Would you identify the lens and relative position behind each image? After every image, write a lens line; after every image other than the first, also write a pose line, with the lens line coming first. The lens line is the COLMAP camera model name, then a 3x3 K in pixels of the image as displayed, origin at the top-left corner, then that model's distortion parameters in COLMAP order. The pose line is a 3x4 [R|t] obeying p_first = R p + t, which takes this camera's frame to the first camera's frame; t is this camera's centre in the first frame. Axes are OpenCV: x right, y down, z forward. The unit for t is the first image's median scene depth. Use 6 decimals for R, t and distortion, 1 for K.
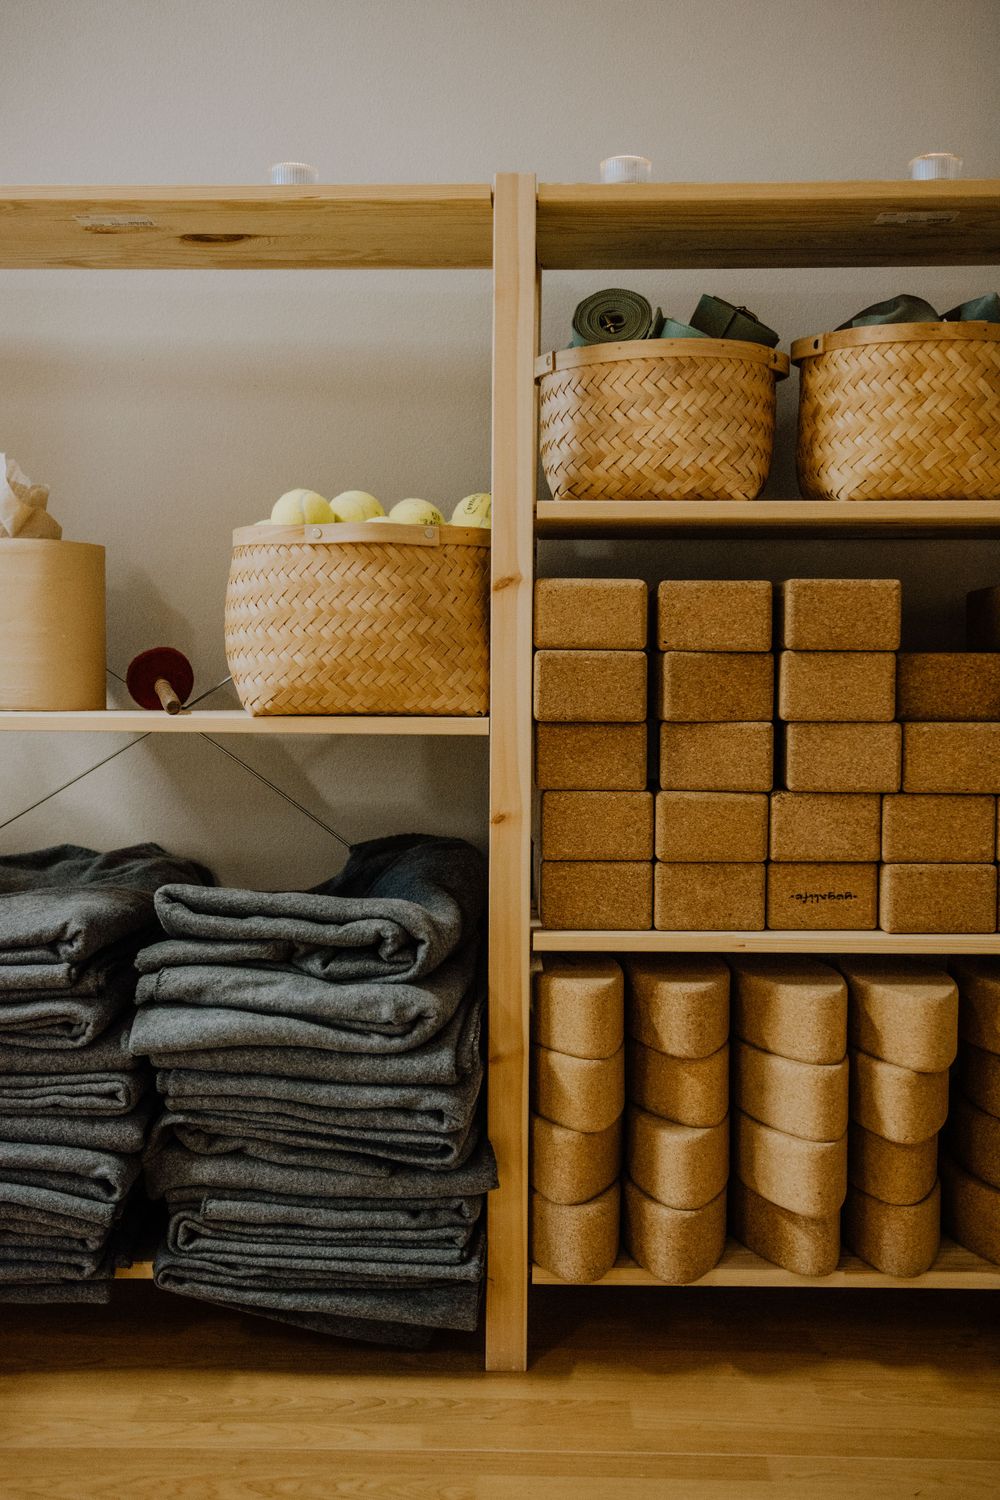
lens RADIAL K [[1723.1, 0, 503.1], [0, 1723.1, 751.8], [0, 0, 1]] dist [0.022757, 0.000000]
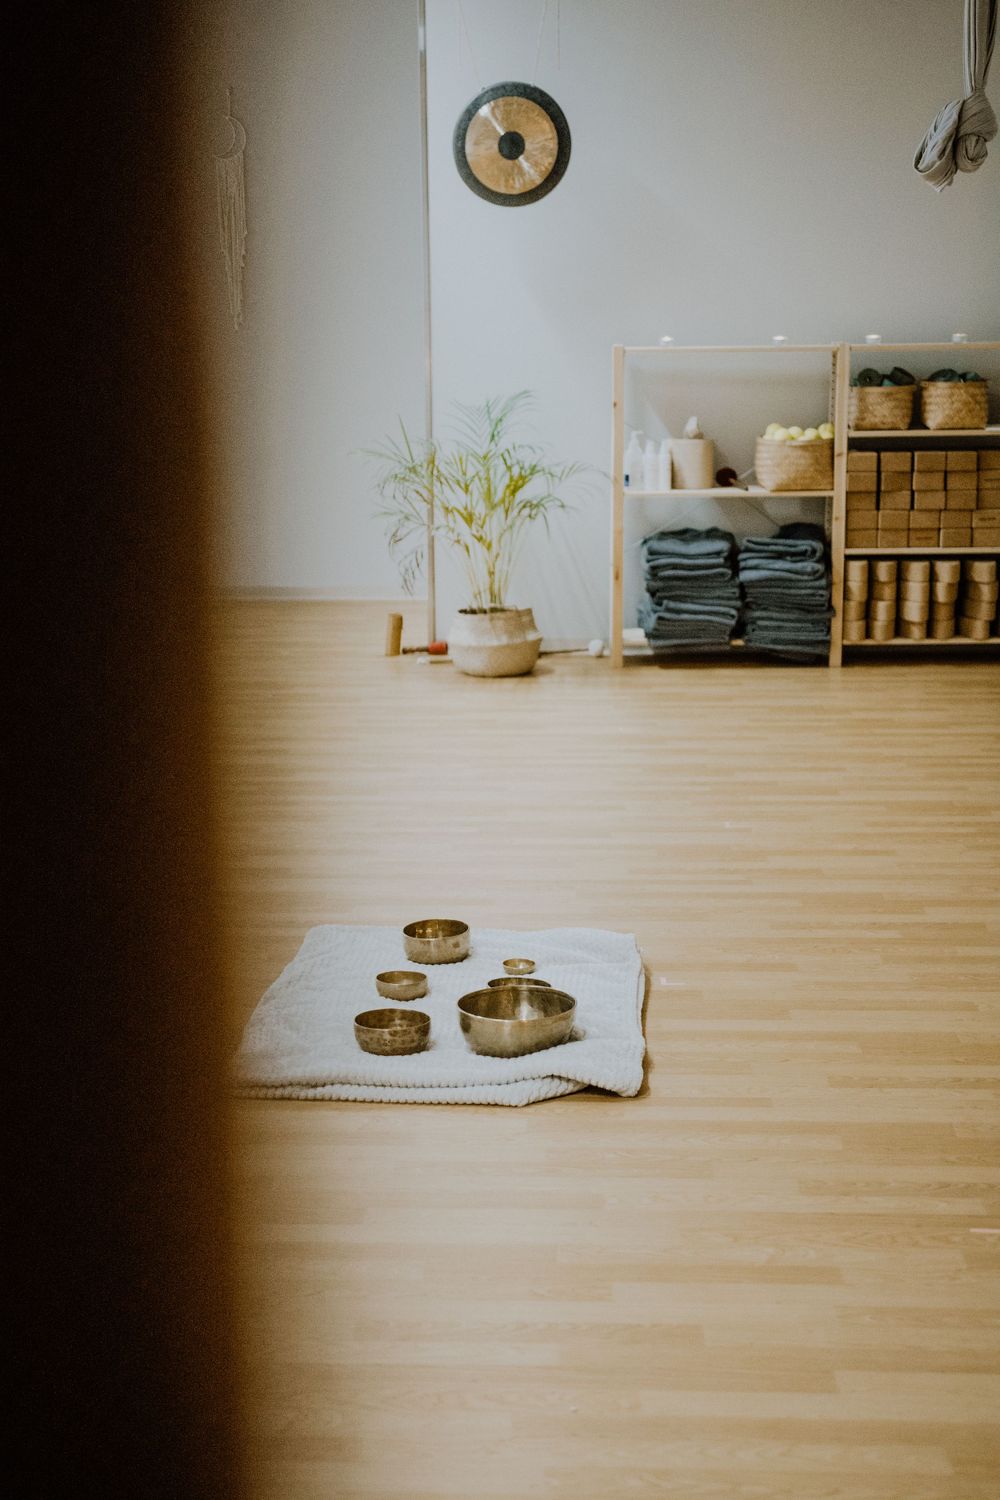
lens RADIAL K [[2247.0, 0, 499.1], [0, 2247.0, 746.4], [0, 0, 1]] dist [0.142599, 0.000000]
pose [[0.999905, -0.009865, -0.009615, -0.687939], [0.011129, 0.989825, 0.141851, -0.173590], [0.008118, -0.141944, 0.989841, -3.897456]]
